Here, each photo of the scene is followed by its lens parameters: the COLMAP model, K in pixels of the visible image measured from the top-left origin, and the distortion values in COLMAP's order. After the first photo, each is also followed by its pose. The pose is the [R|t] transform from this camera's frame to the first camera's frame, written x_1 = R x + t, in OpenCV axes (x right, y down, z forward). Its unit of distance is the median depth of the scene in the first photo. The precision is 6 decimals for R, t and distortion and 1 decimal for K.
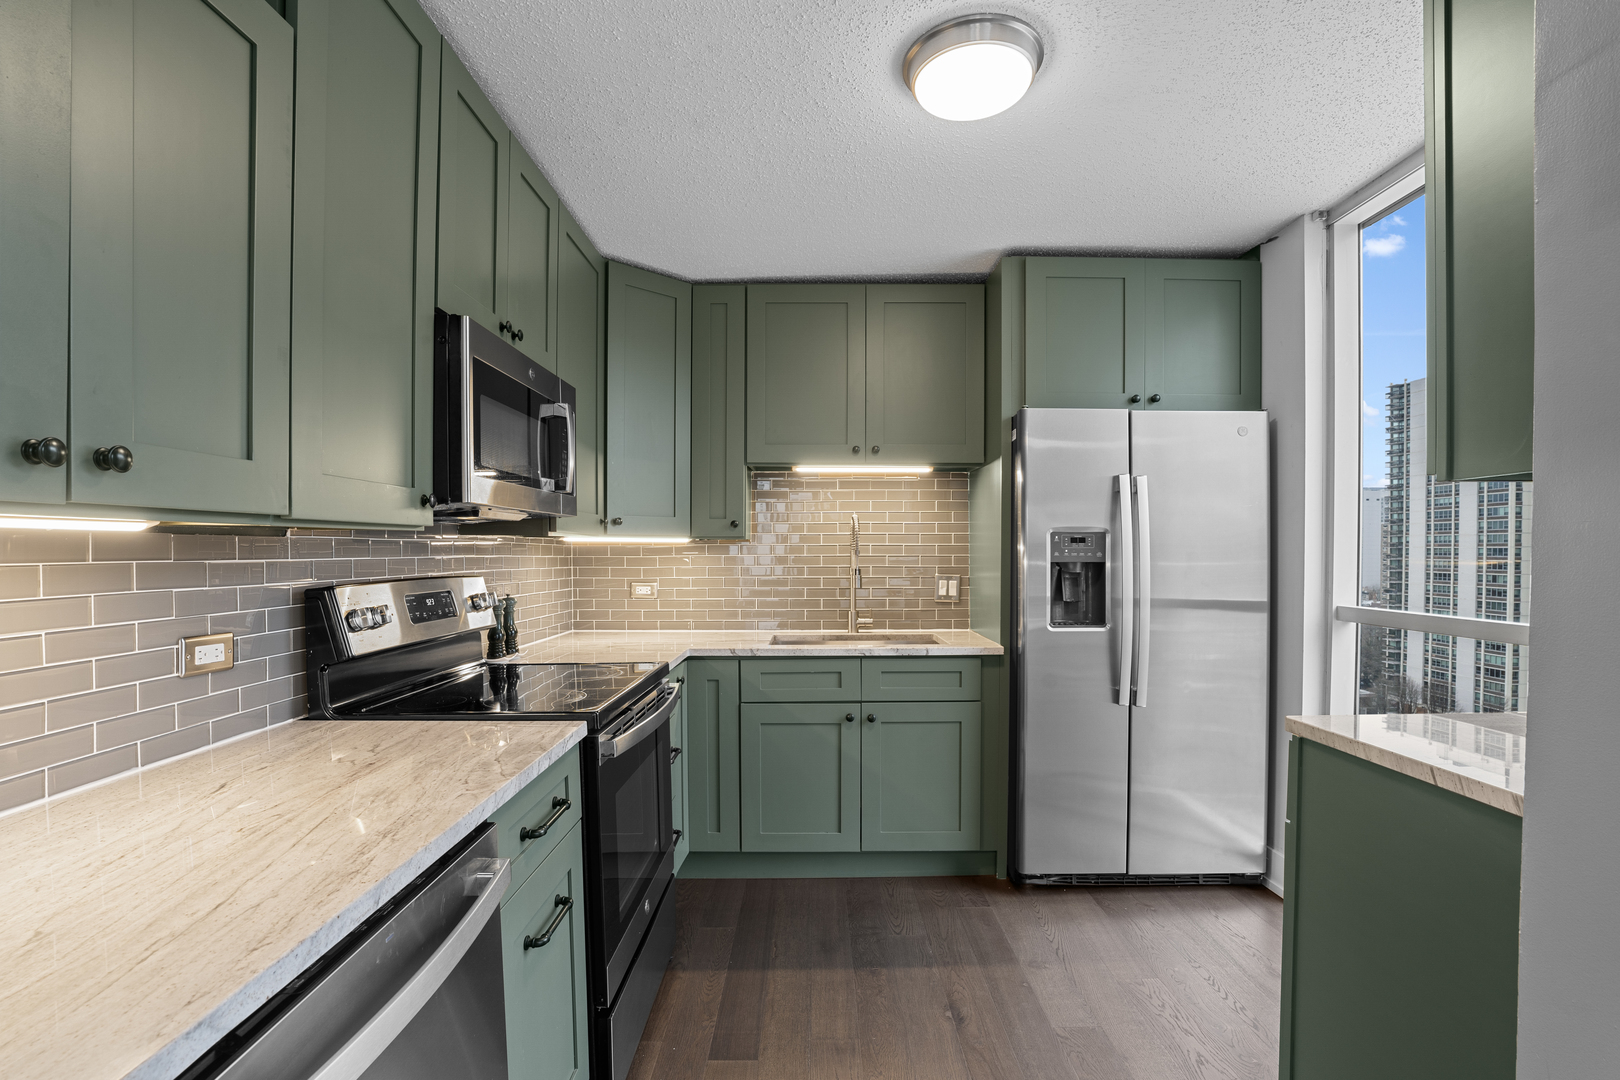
lens RADIAL K [[755.1, 0, 796.9], [0, 755.1, 550.8], [0, 0, 1]] dist [-0.068547, 0.024279]
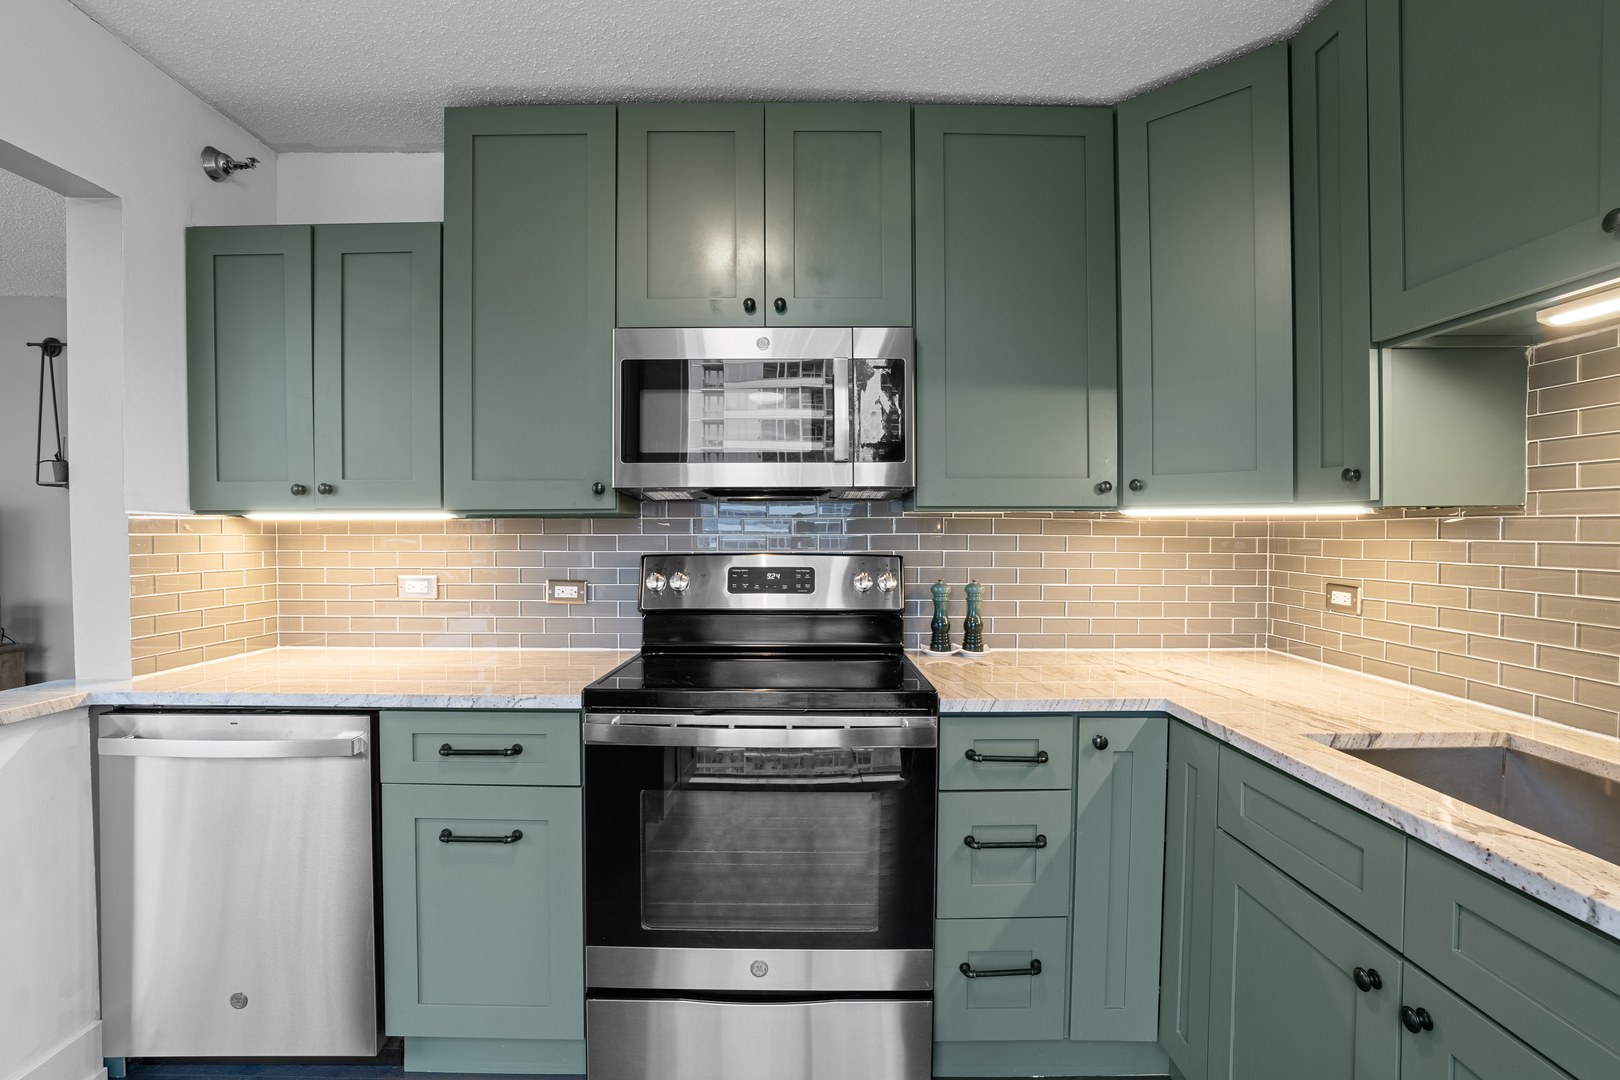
lens RADIAL K [[755.1, 0, 822.6], [0, 755.1, 534.4], [0, 0, 1]] dist [-0.068547, 0.024279]
pose [[0.038961, 0.011478, -0.999175, 0.412697], [-0.002245, 0.999933, 0.011399, -0.002587], [0.999238, 0.001799, 0.038985, 0.709176]]
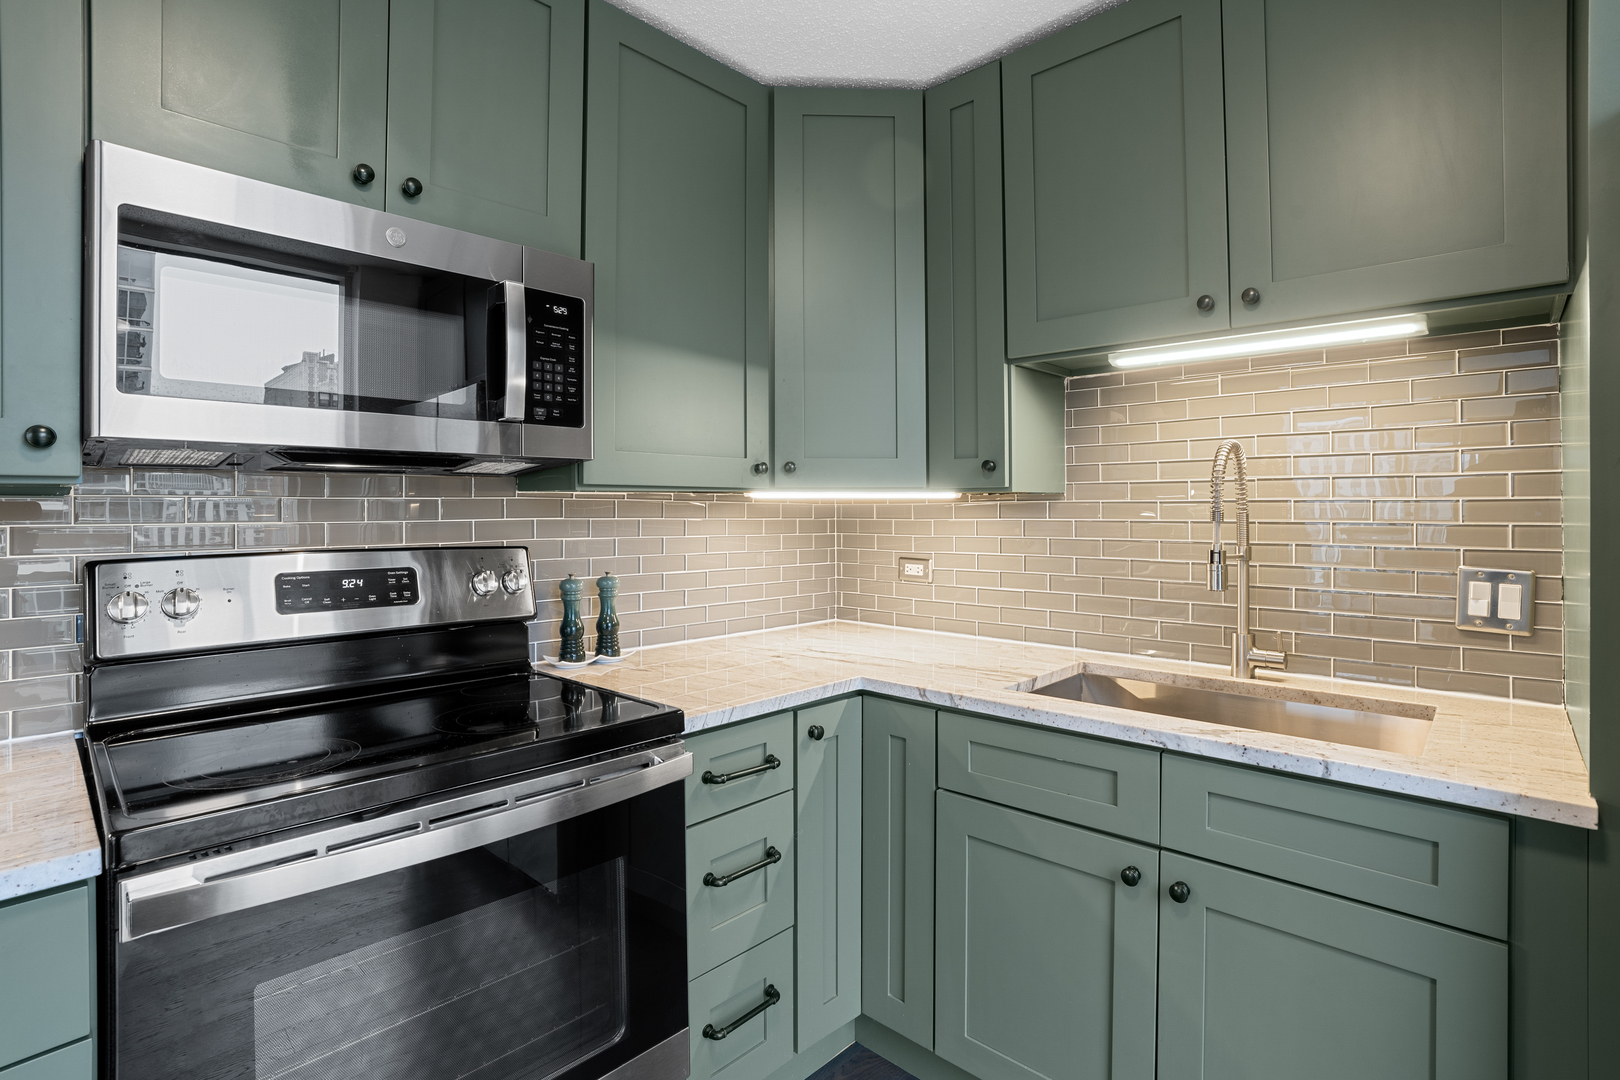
lens RADIAL K [[755.1, 0, 826.5], [0, 755.1, 498.7], [0, 0, 1]] dist [-0.068547, 0.024279]
pose [[0.748050, -0.009593, -0.663573, 0.230190], [-0.000686, 0.999884, -0.015228, -0.001774], [0.663642, 0.011847, 0.747956, 0.532936]]
